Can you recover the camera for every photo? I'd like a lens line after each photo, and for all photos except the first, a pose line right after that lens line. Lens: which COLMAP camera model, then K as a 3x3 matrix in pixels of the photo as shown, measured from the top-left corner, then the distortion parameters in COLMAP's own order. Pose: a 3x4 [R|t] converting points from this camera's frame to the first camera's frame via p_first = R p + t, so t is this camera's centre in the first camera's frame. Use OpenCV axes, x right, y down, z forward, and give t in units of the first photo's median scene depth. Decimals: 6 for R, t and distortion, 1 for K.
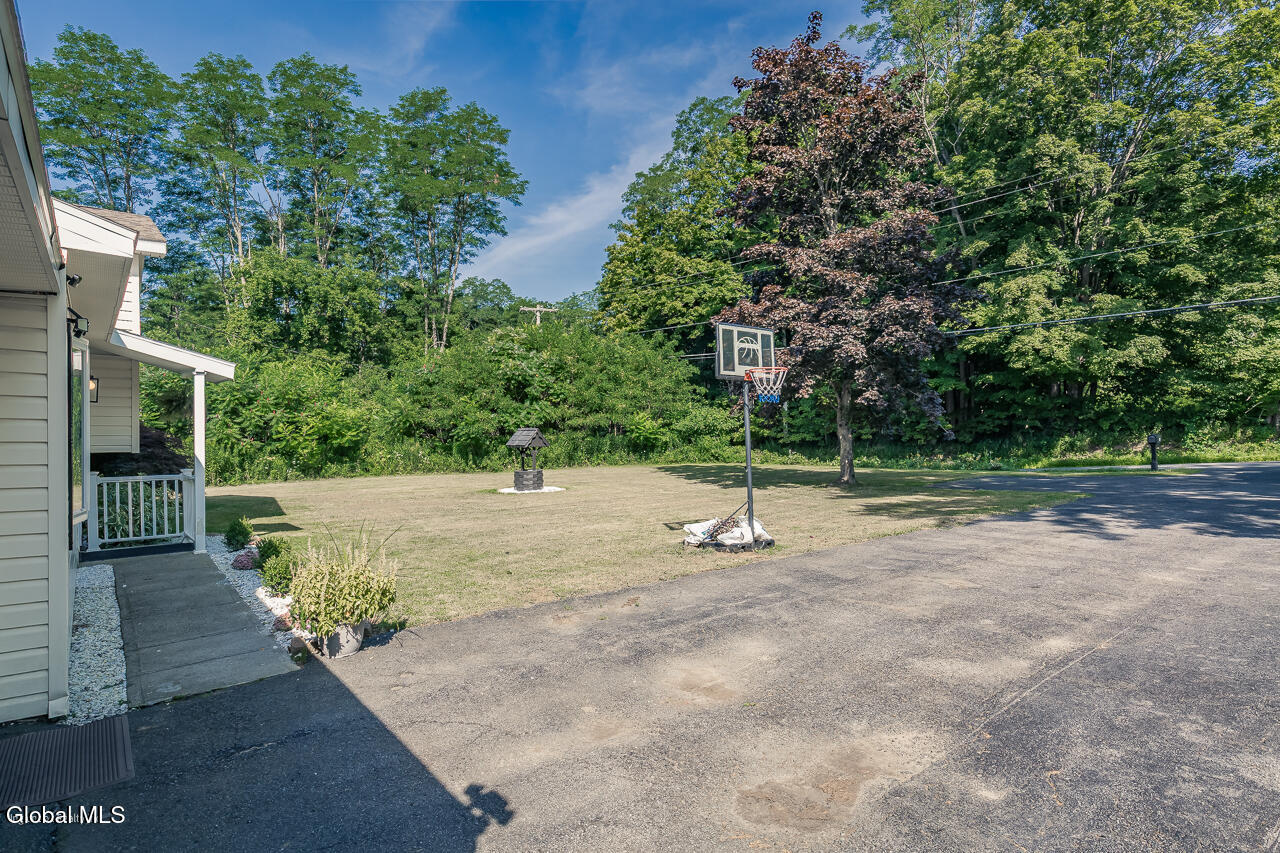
lens RADIAL K [[669.6, 0, 638.6], [0, 669.6, 430.1], [0, 0, 1]] dist [-0.001133, -0.000986]
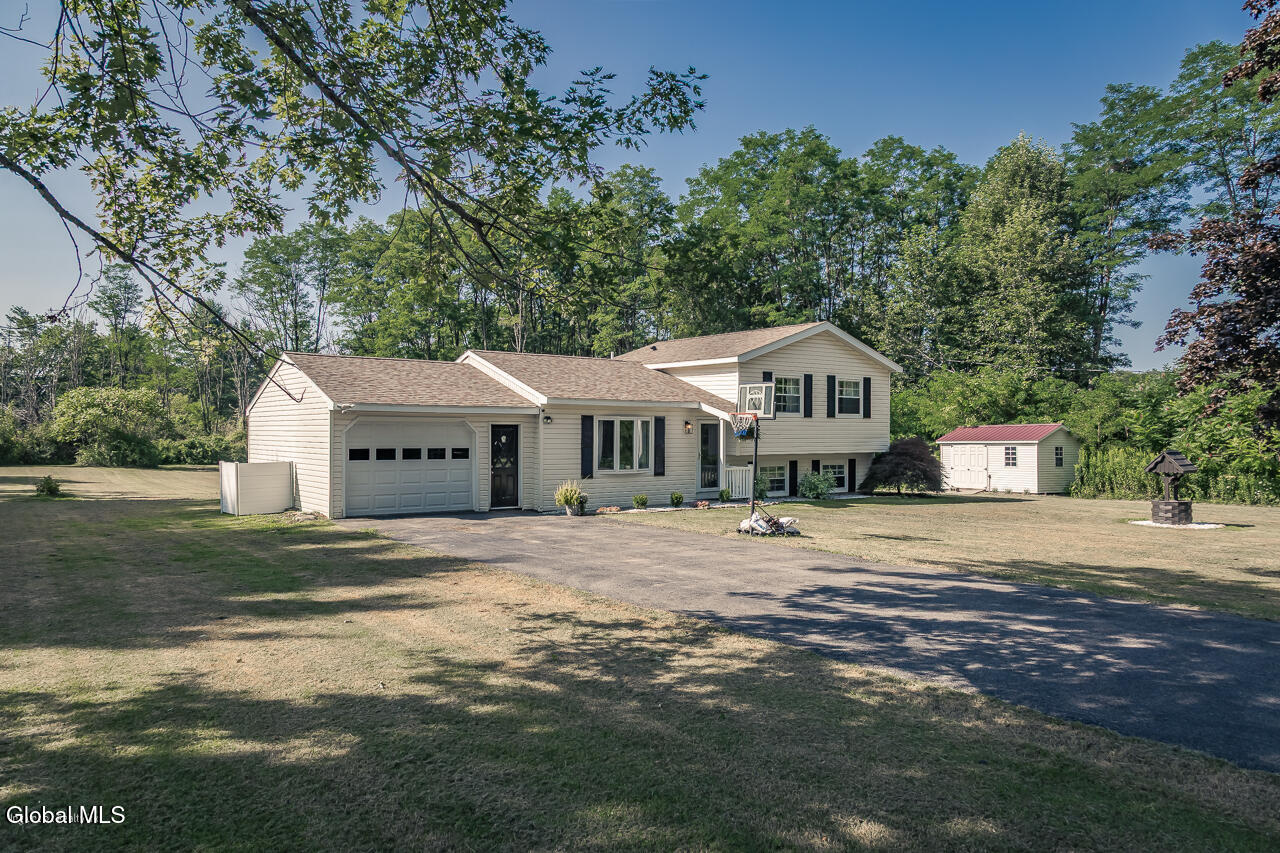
lens RADIAL K [[856.6, 0, 636.0], [0, 856.6, 426.6], [0, 0, 1]] dist [0.023867, -0.004817]
pose [[-0.041110, 0.000228, -0.999155, 0.573687], [-0.009039, 0.999959, 0.000600, -0.016176], [0.999114, 0.009056, -0.041107, 0.227303]]
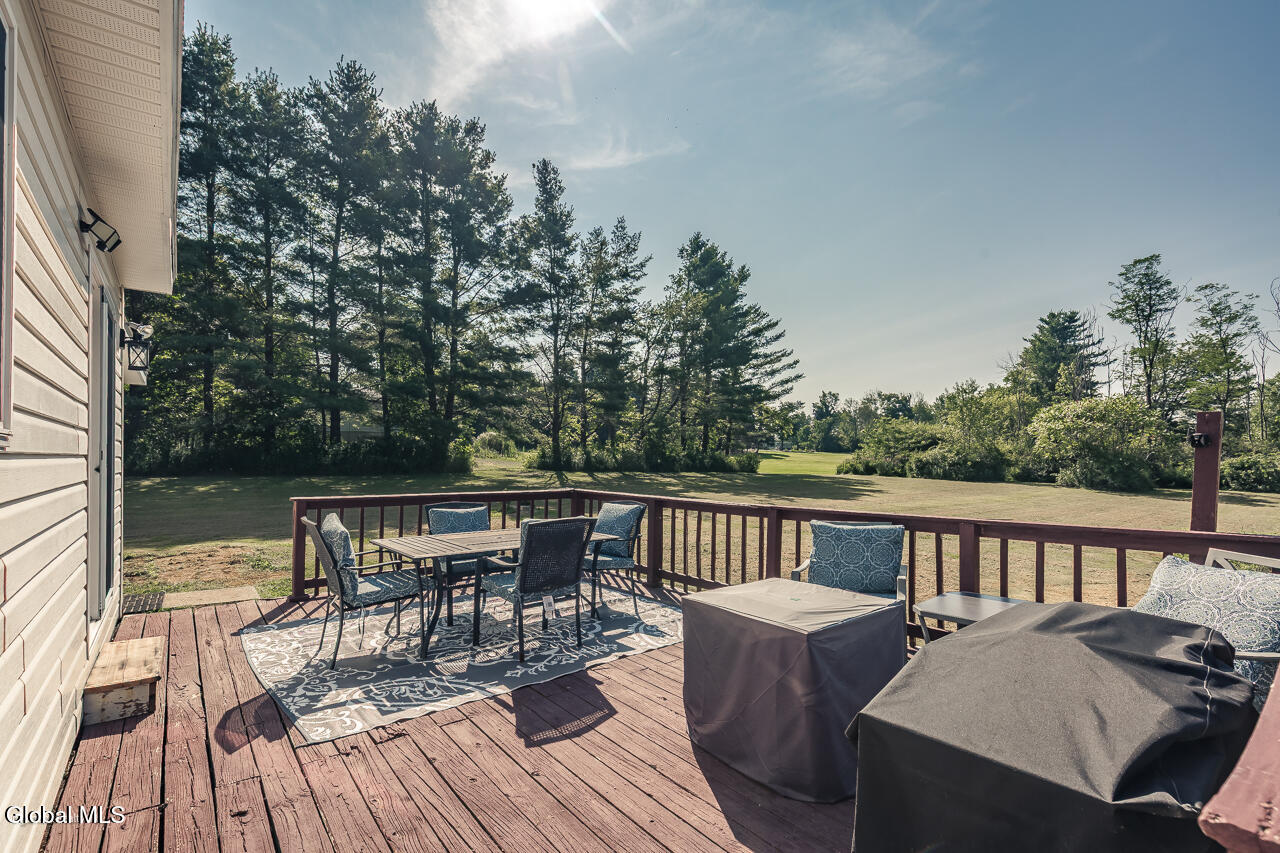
lens RADIAL K [[571.0, 0, 639.7], [0, 571.0, 445.7], [0, 0, 1]] dist [0.006154, -0.001197]
pose [[-0.999963, 0.007278, 0.004659, -0.447757], [0.007214, 0.999882, -0.013578, 0.011977], [-0.004757, -0.013544, -0.999897, 0.112775]]
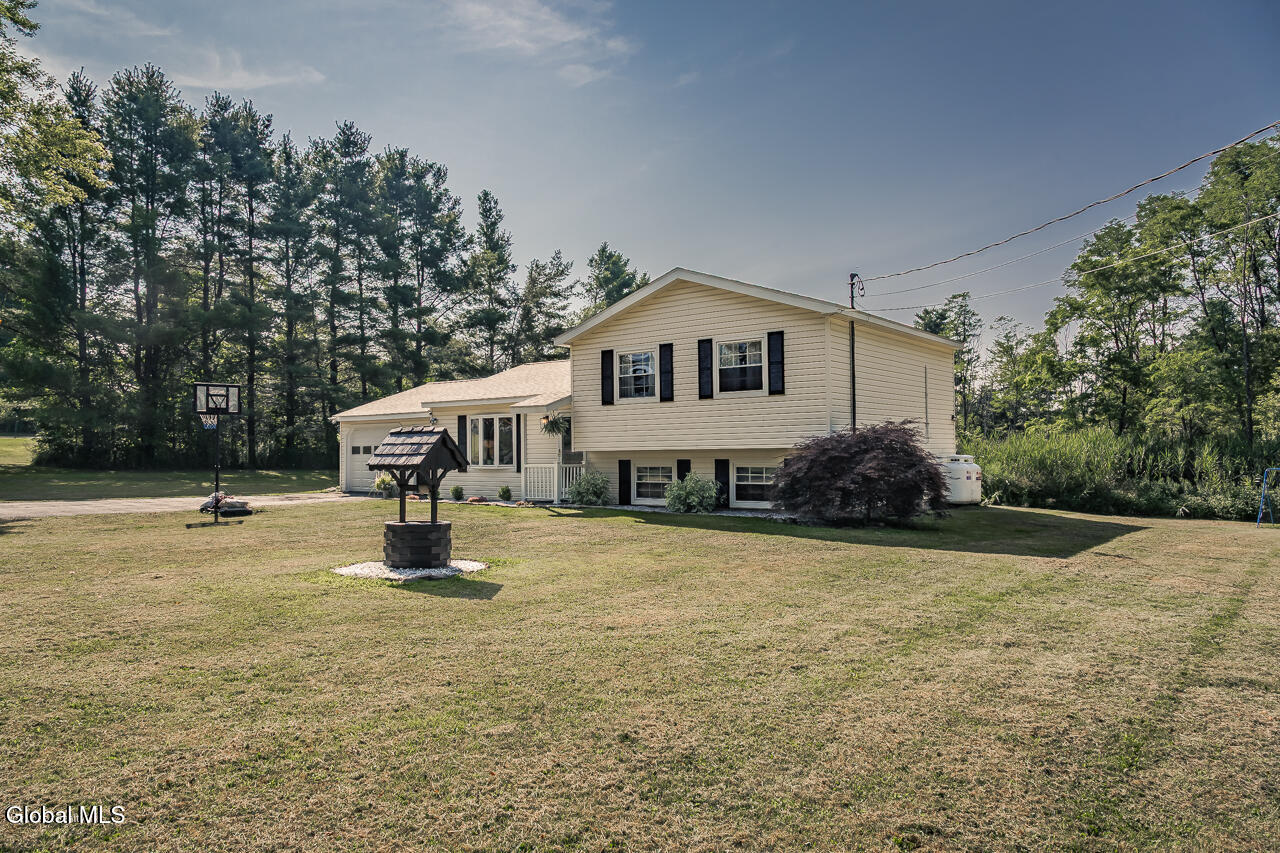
lens RADIAL K [[856.6, 0, 638.5], [0, 856.6, 444.1], [0, 0, 1]] dist [0.023867, -0.004817]
pose [[-0.970354, 0.011501, -0.241413, -0.101715], [0.013194, 0.999898, -0.005397, 0.008051], [0.241327, -0.008422, -0.970407, 0.966154]]
